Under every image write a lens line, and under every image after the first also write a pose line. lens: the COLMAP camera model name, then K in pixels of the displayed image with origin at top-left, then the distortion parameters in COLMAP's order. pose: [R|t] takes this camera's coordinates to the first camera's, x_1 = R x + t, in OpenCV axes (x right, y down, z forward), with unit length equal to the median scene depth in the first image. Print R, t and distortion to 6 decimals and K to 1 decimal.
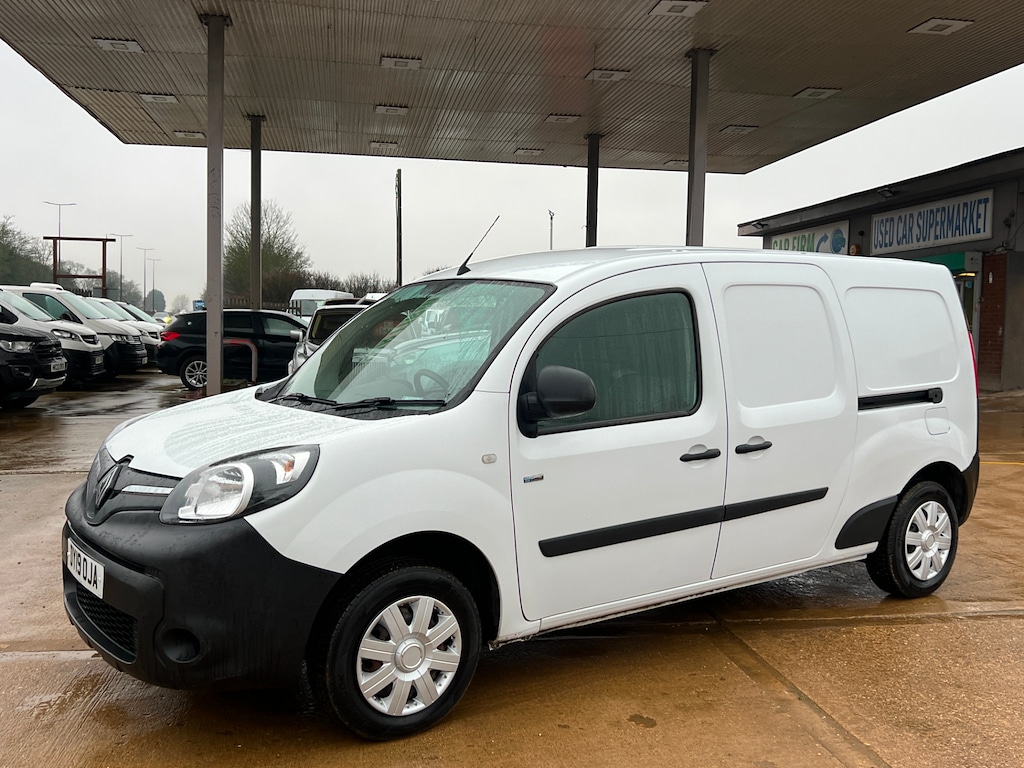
lens RADIAL K [[983.7, 0, 515.7], [0, 983.7, 387.5], [0, 0, 1]] dist [0.124976, -0.271782]
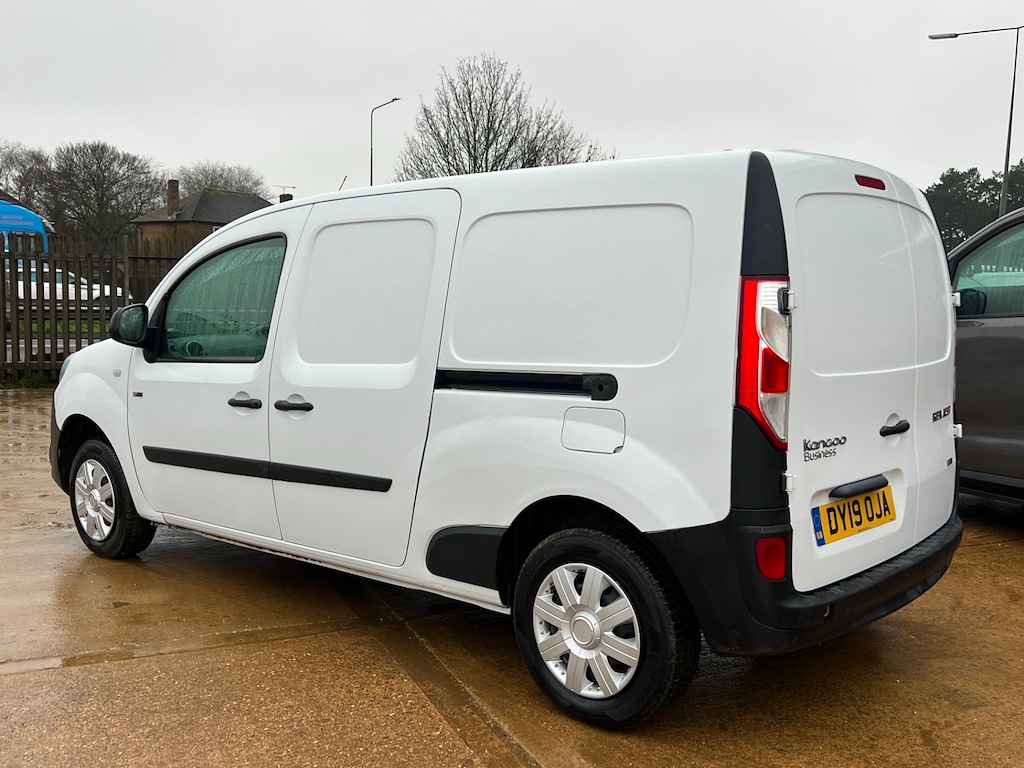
lens RADIAL K [[988.7, 0, 532.7], [0, 988.7, 385.4], [0, 0, 1]] dist [0.118735, -0.253798]
pose [[0.255580, 0.078530, -0.963593, 1.166628], [-0.076936, 0.995187, 0.060699, -0.029716], [0.963722, 0.058621, 0.260391, 0.976567]]
